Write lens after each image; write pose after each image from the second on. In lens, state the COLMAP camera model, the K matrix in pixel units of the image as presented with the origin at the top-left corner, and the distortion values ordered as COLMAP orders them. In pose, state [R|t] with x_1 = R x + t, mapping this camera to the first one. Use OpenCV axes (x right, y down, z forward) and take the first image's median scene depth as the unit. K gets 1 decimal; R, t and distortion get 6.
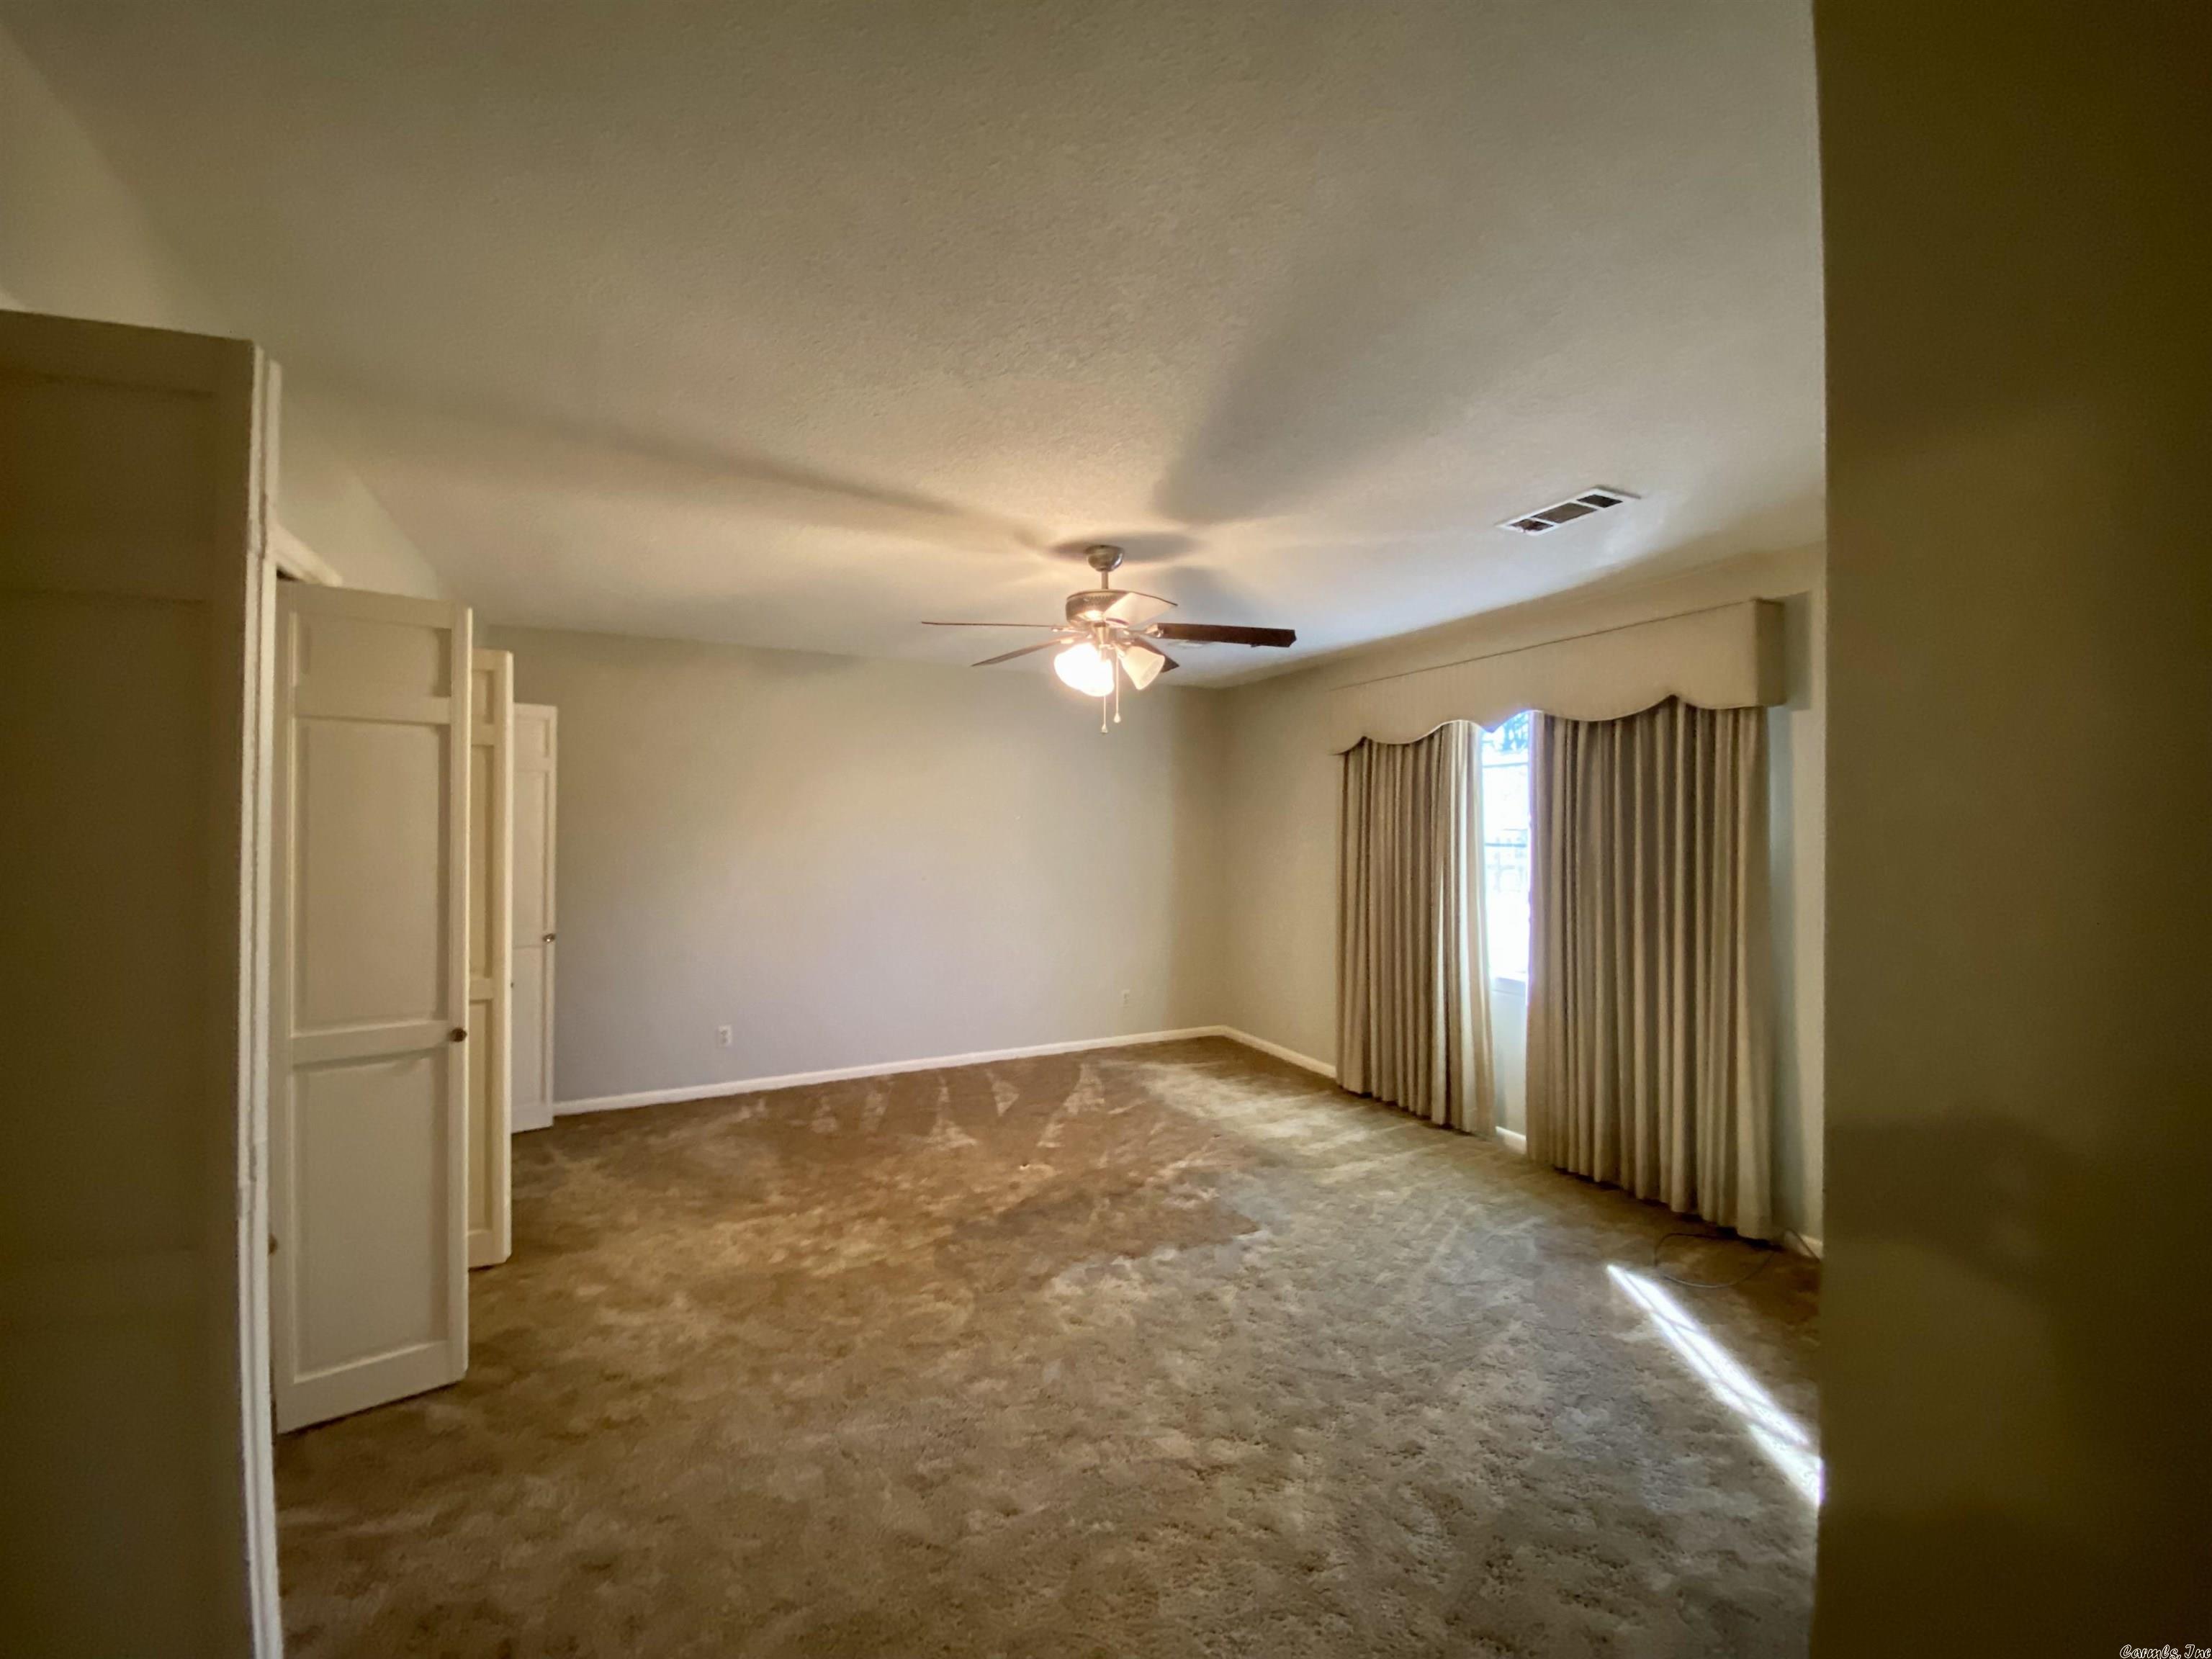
lens RADIAL K [[886.6, 0, 1106.0], [0, 886.6, 829.5], [0, 0, 1]] dist [0.016656, -0.021584]
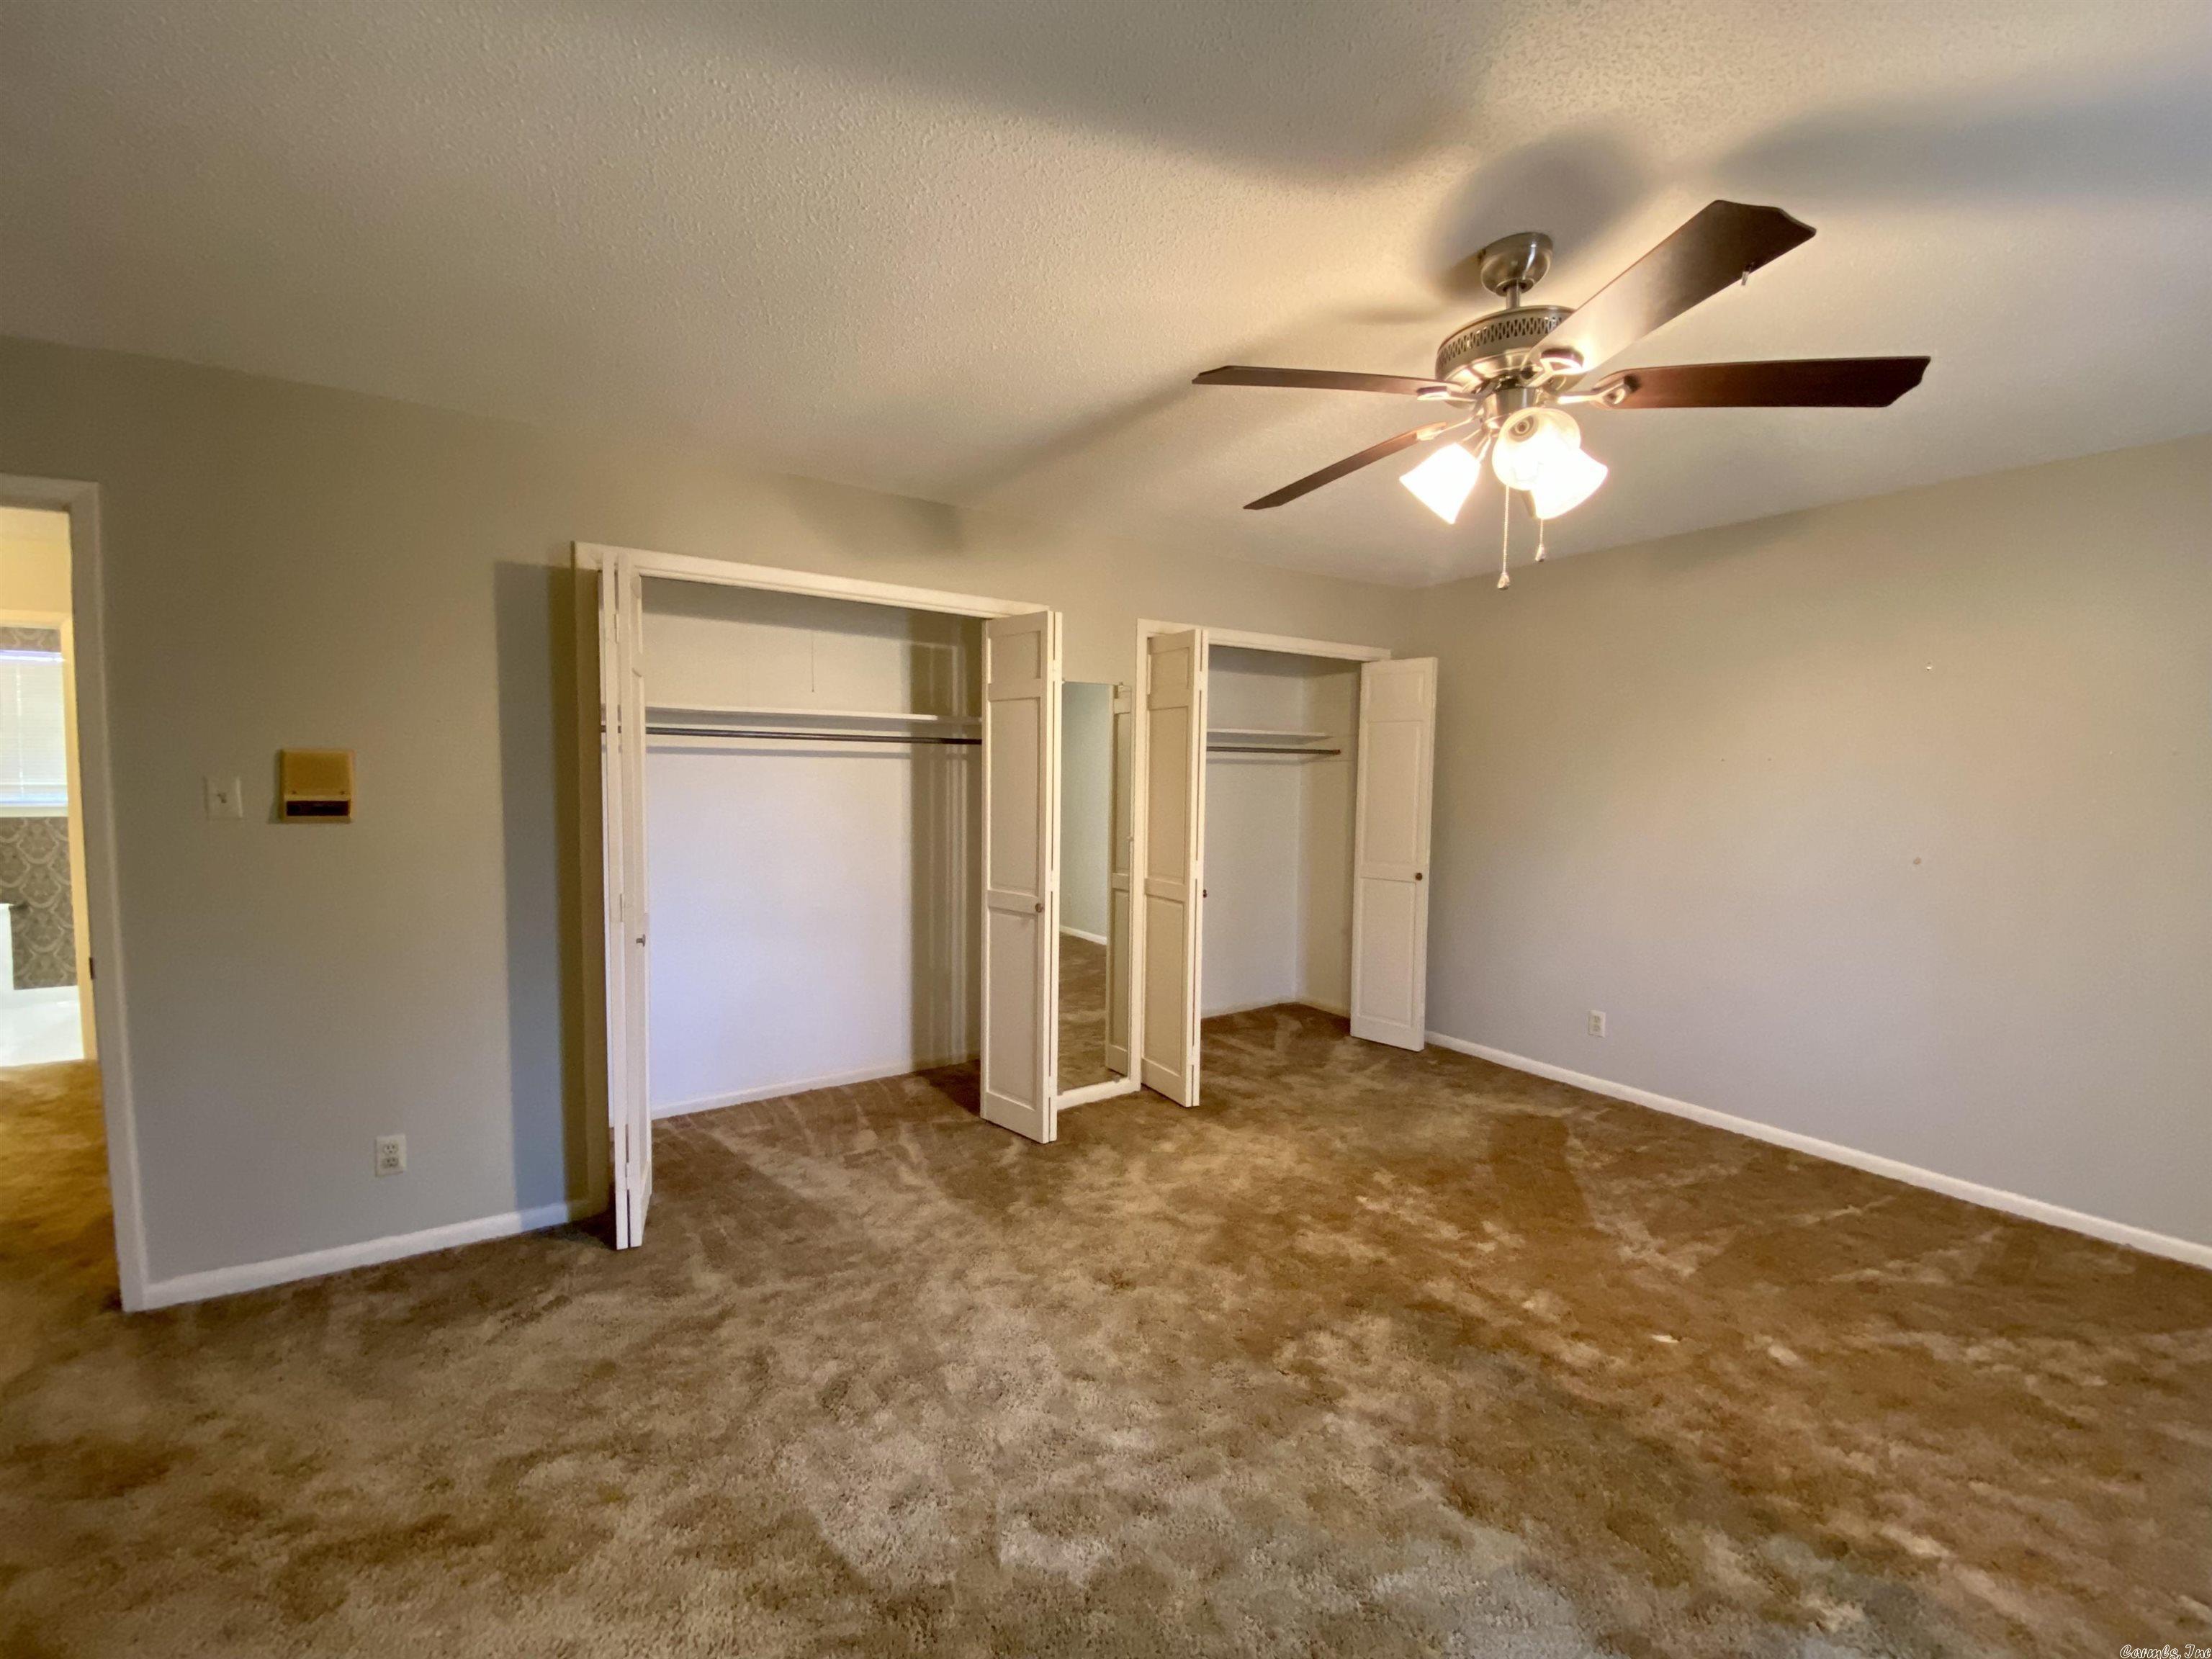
lens RADIAL K [[886.6, 0, 1106.0], [0, 886.6, 829.5], [0, 0, 1]] dist [0.016656, -0.021584]
pose [[0.115729, 0.058320, -0.991567, 0.529757], [-0.008222, 0.998297, 0.057756, 0.011492], [0.993247, 0.001468, 0.116011, 0.688512]]
